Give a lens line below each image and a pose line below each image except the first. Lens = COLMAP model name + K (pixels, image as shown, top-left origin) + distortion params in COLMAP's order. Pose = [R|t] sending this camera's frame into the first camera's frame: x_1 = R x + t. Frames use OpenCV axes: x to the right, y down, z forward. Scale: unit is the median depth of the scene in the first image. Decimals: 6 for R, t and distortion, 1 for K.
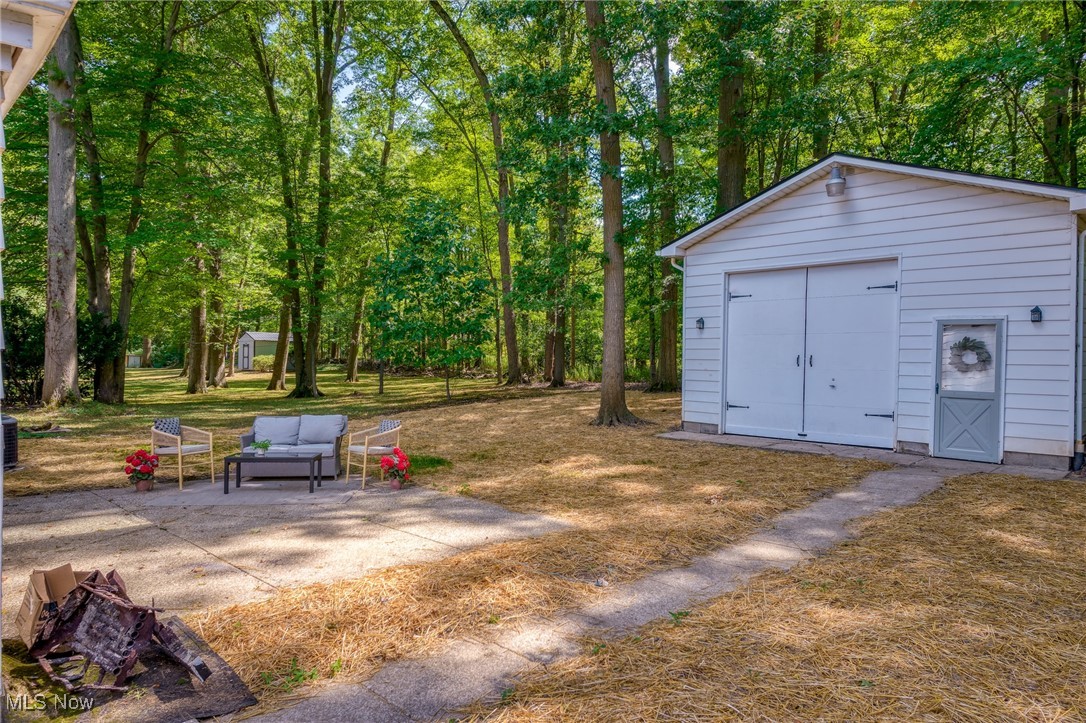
lens RADIAL K [[684.0, 0, 552.9], [0, 684.0, 366.5], [0, 0, 1]] dist [0.001329, 0.000438]
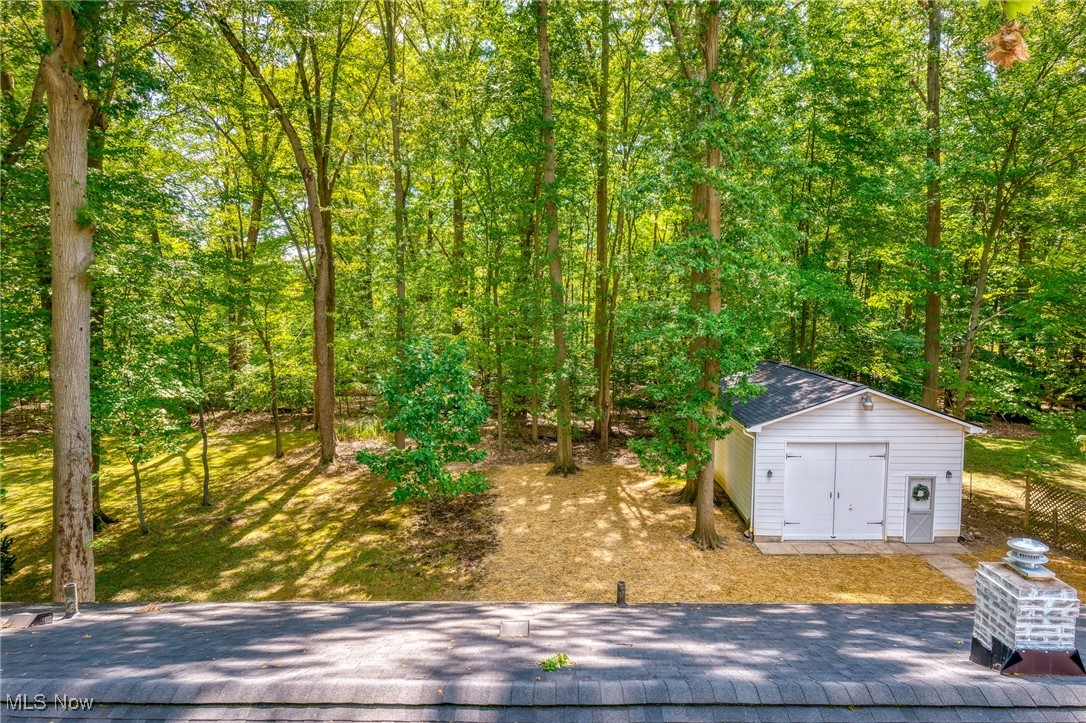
lens RADIAL K [[684.0, 0, 552.9], [0, 684.0, 366.5], [0, 0, 1]] dist [0.001329, 0.000438]
pose [[0.711767, -0.070055, 0.698914, -1.490991], [0.020514, 0.996663, 0.079008, -0.543085], [-0.702116, -0.041897, 0.710829, 0.307572]]
